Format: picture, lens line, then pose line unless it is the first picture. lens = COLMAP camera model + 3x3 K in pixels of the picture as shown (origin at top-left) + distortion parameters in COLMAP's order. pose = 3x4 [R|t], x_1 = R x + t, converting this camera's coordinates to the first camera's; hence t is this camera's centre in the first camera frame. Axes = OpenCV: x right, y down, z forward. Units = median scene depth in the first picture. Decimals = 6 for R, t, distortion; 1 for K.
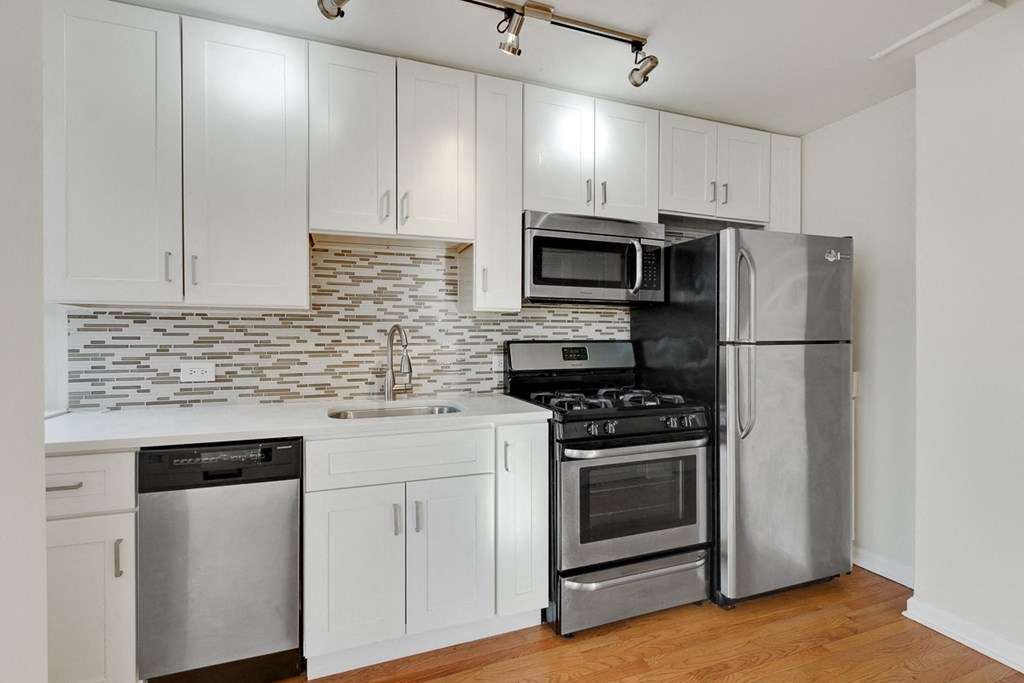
lens RADIAL K [[469.7, 0, 508.8], [0, 469.7, 340.4], [0, 0, 1]] dist [0.007347, -0.003294]
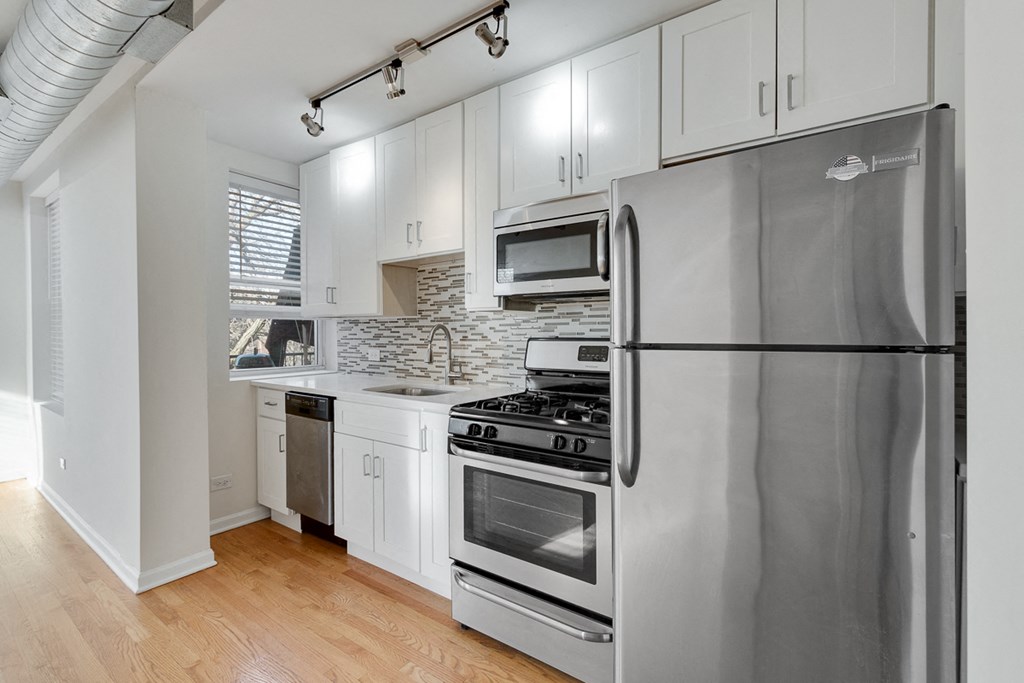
lens RADIAL K [[469.7, 0, 491.0], [0, 469.7, 336.2], [0, 0, 1]] dist [0.007347, -0.003294]
pose [[0.541319, 0.007276, -0.840786, 0.891118], [-0.003997, 0.999974, 0.006081, -0.009502], [0.840808, 0.000069, 0.541333, 0.433186]]
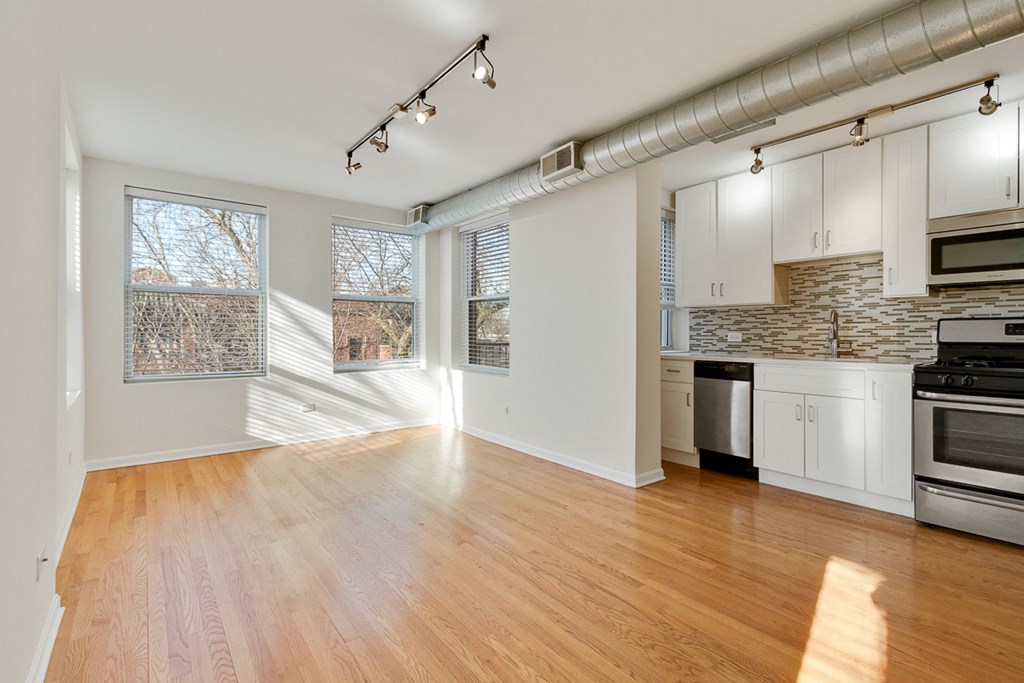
lens RADIAL K [[469.7, 0, 505.0], [0, 469.7, 332.6], [0, 0, 1]] dist [0.007347, -0.003294]
pose [[0.297842, 0.000899, -0.954615, 0.958961], [-0.009197, 0.999956, -0.001927, 0.057458], [0.954571, 0.009354, 0.297837, -0.547818]]
